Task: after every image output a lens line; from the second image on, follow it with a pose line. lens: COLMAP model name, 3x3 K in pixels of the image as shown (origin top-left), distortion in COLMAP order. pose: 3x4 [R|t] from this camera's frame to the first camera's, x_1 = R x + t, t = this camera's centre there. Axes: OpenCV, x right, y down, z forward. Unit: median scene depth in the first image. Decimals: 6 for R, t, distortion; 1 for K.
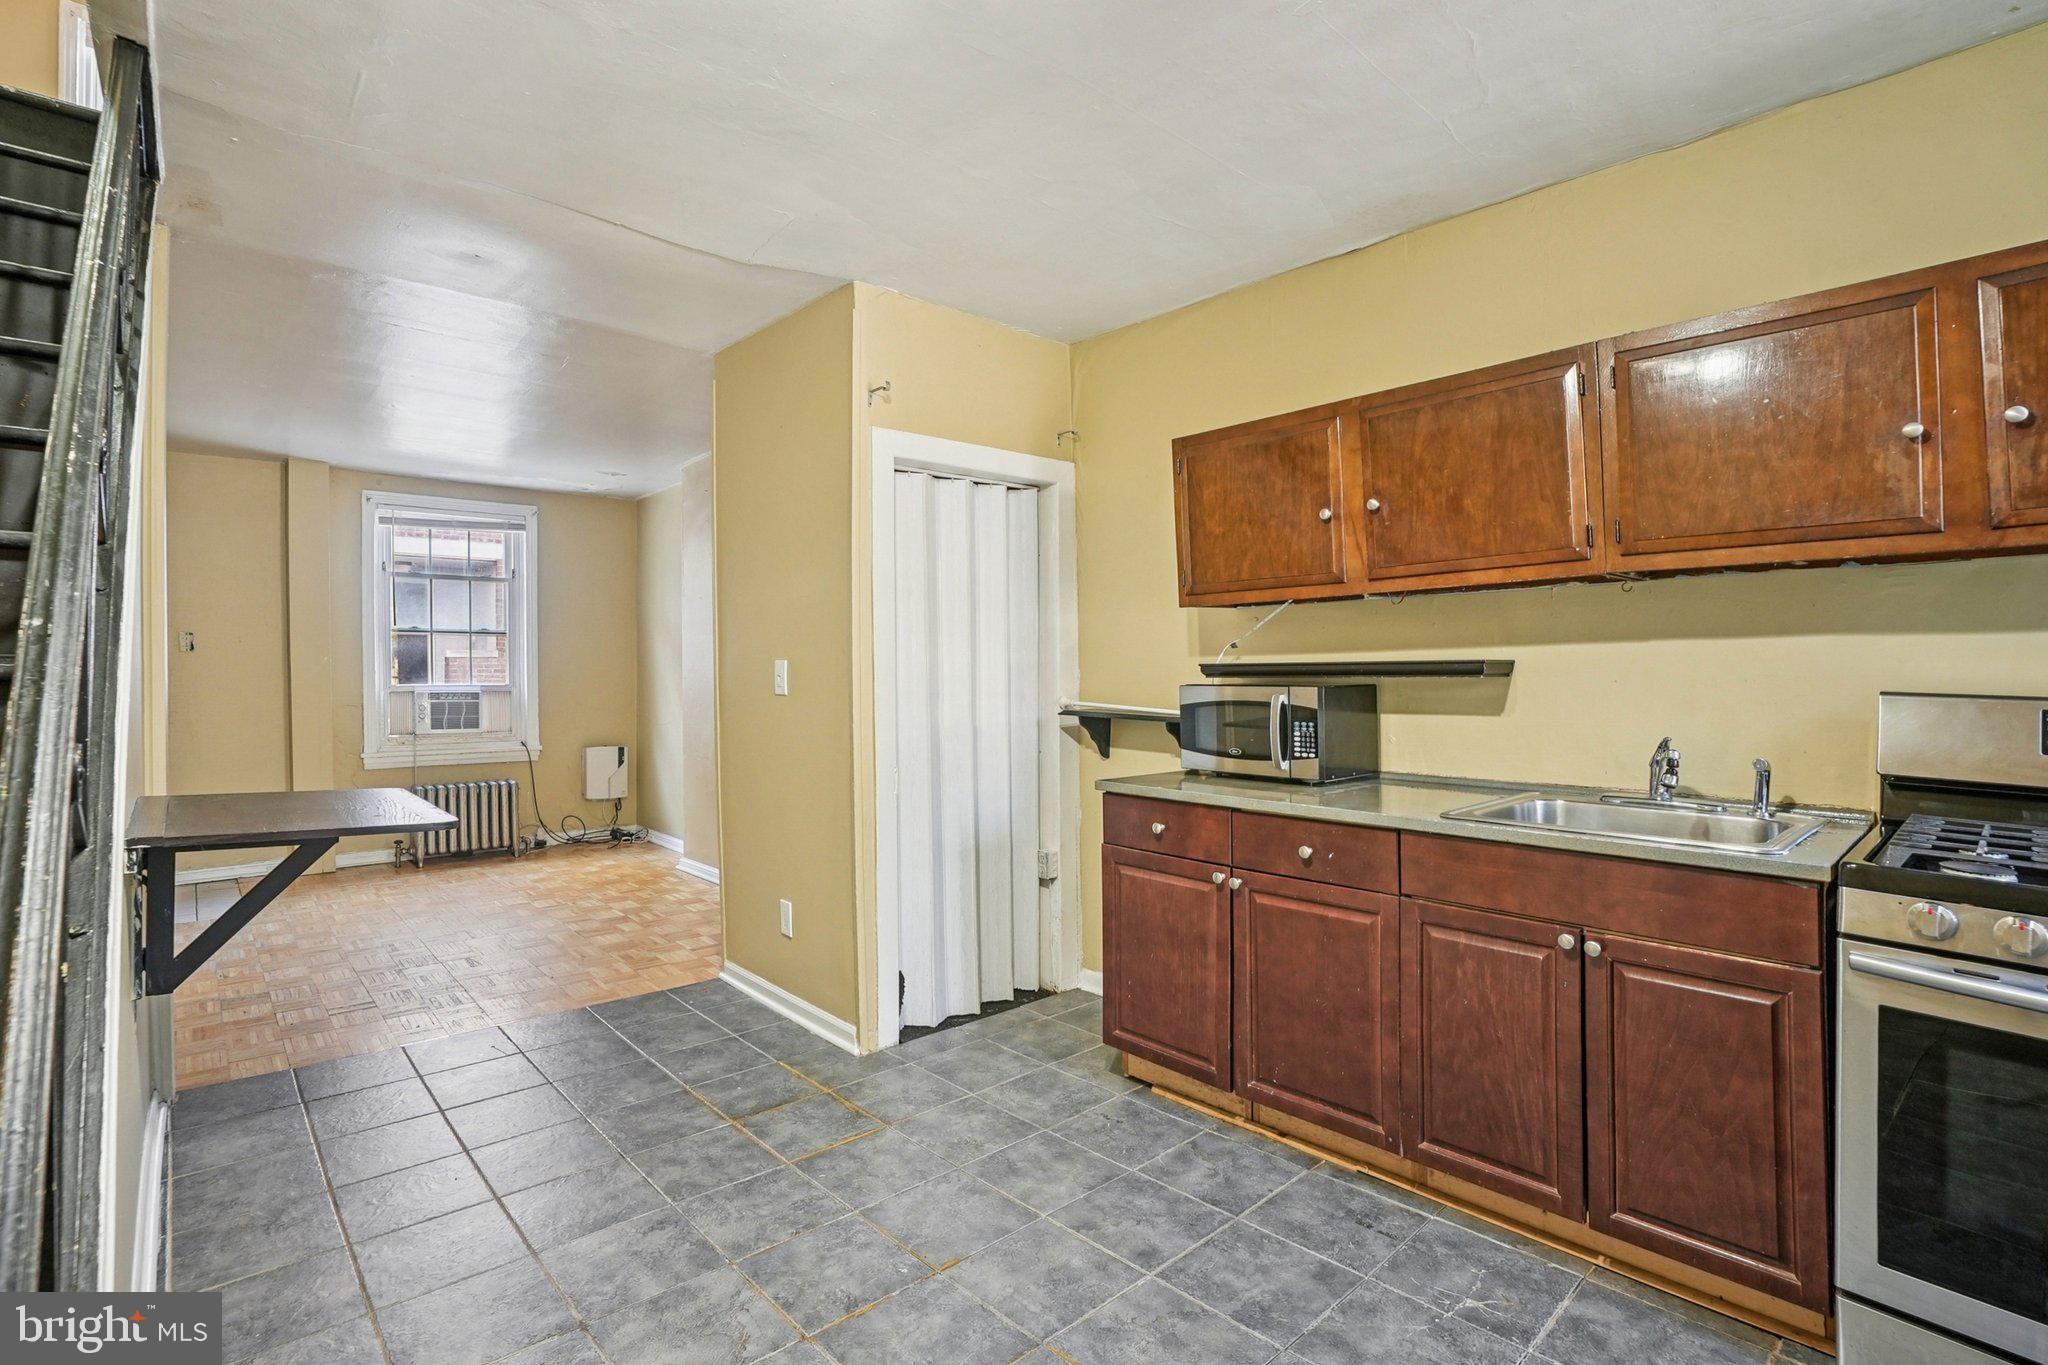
lens RADIAL K [[960.1, 0, 1005.0], [0, 960.1, 676.0], [0, 0, 1]] dist [-0.070983, 0.021046]
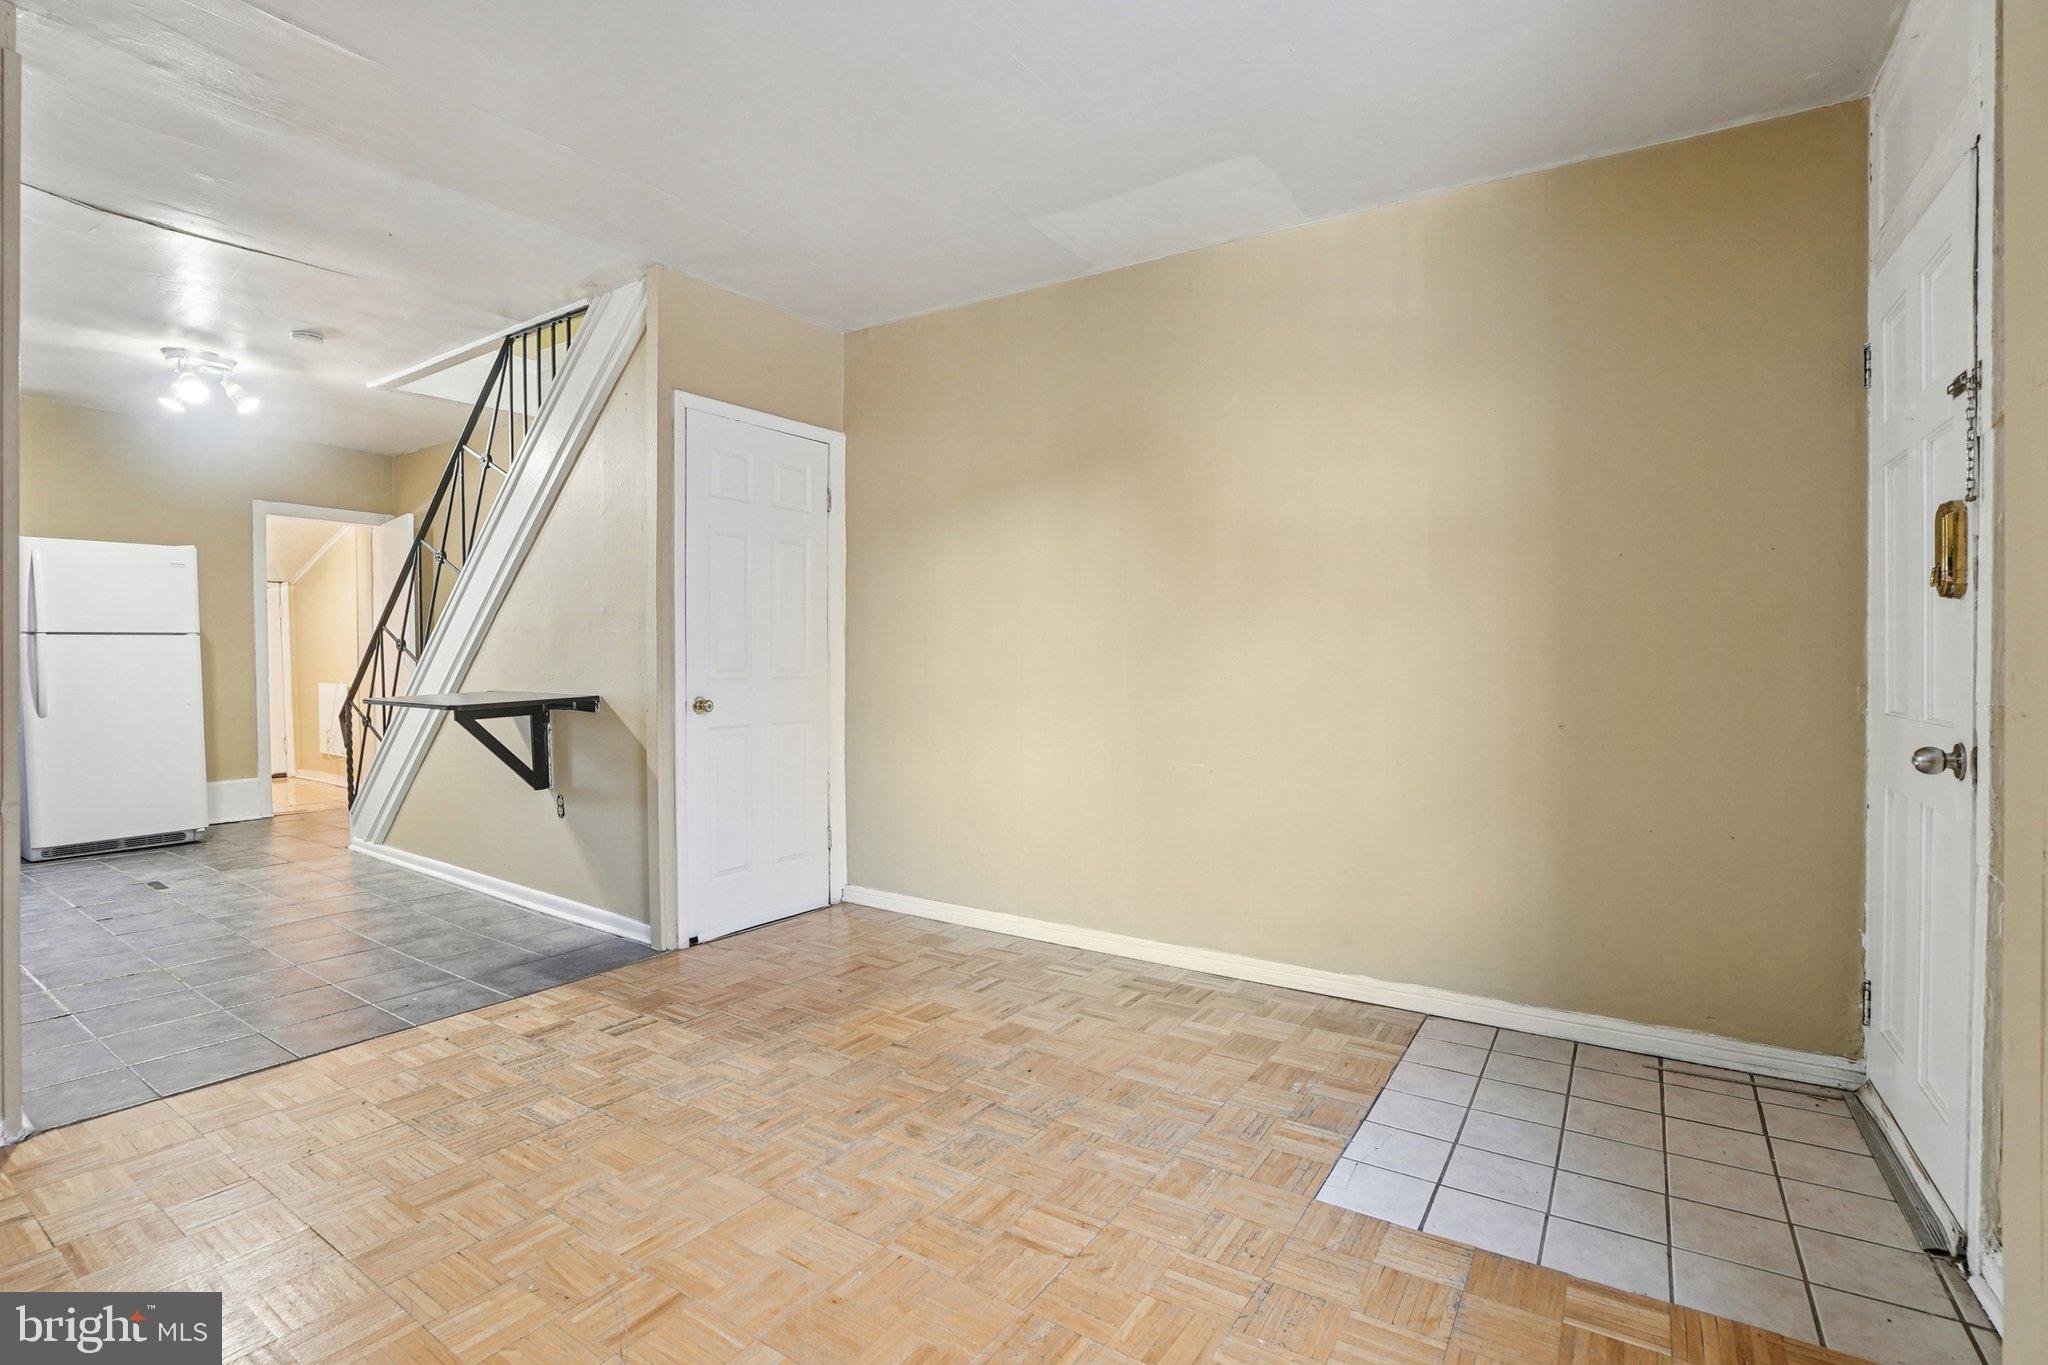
lens RADIAL K [[970.9, 0, 1005.4], [0, 970.9, 707.0], [0, 0, 1]] dist [-0.075880, 0.022231]
pose [[-0.971013, 0.003637, -0.239000, -1.010529], [-0.009508, 0.998505, 0.053821, 0.047849], [0.238838, 0.054533, -0.969527, 2.271382]]
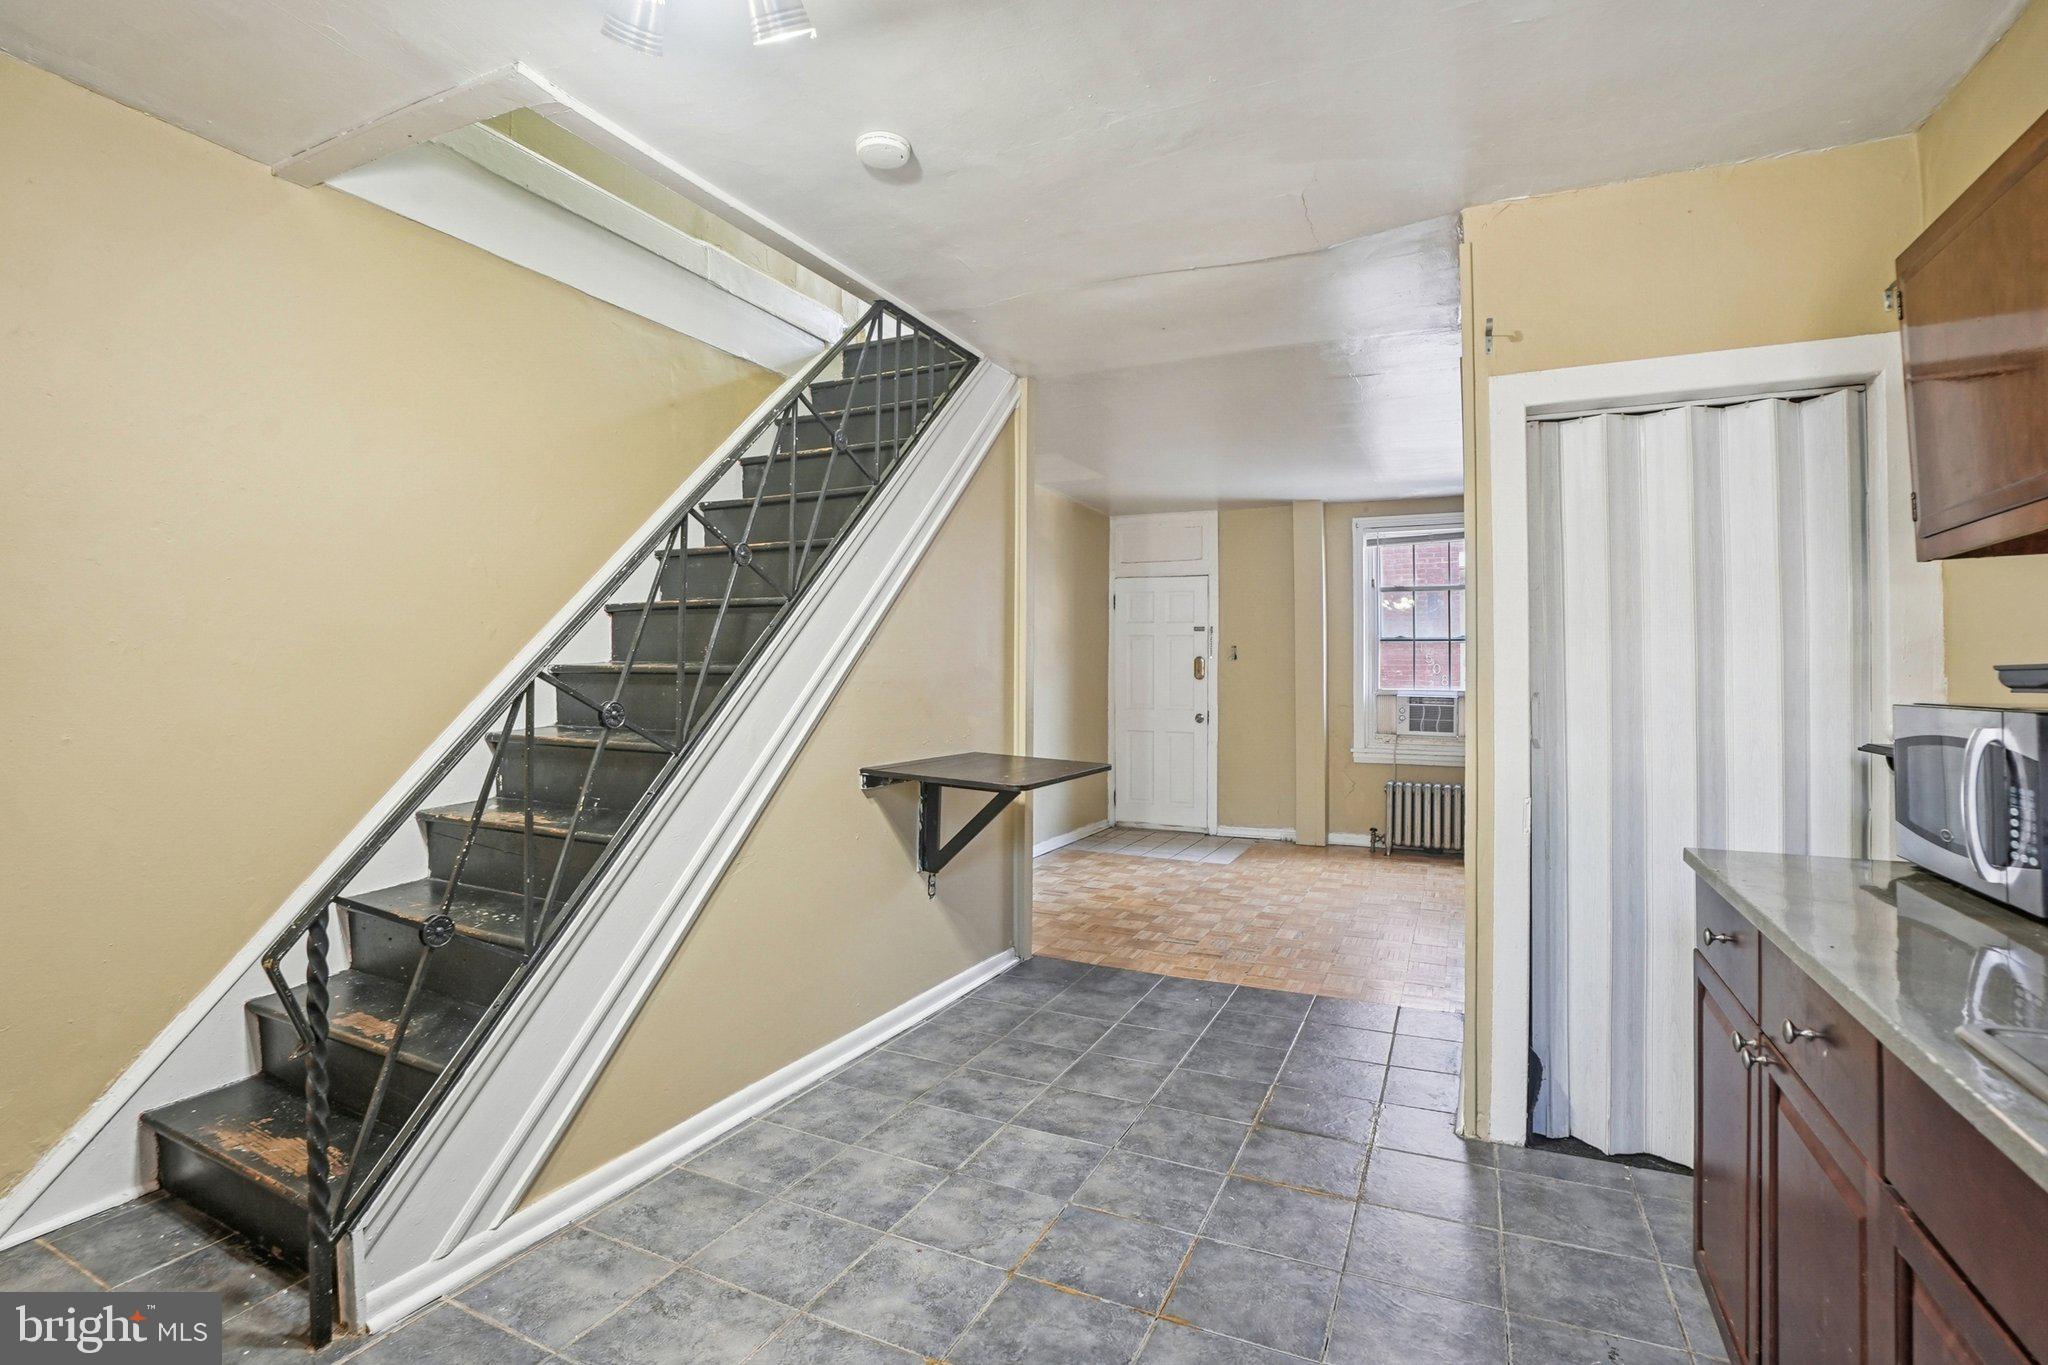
lens RADIAL K [[968.0, 0, 1012.3], [0, 968.0, 665.2], [0, 0, 1]] dist [-0.069997, 0.019701]
pose [[0.381534, -0.005879, -0.924336, 0.511513], [-0.013705, 0.999834, -0.012016, 0.002128], [0.924253, 0.017253, 0.381390, 0.346083]]
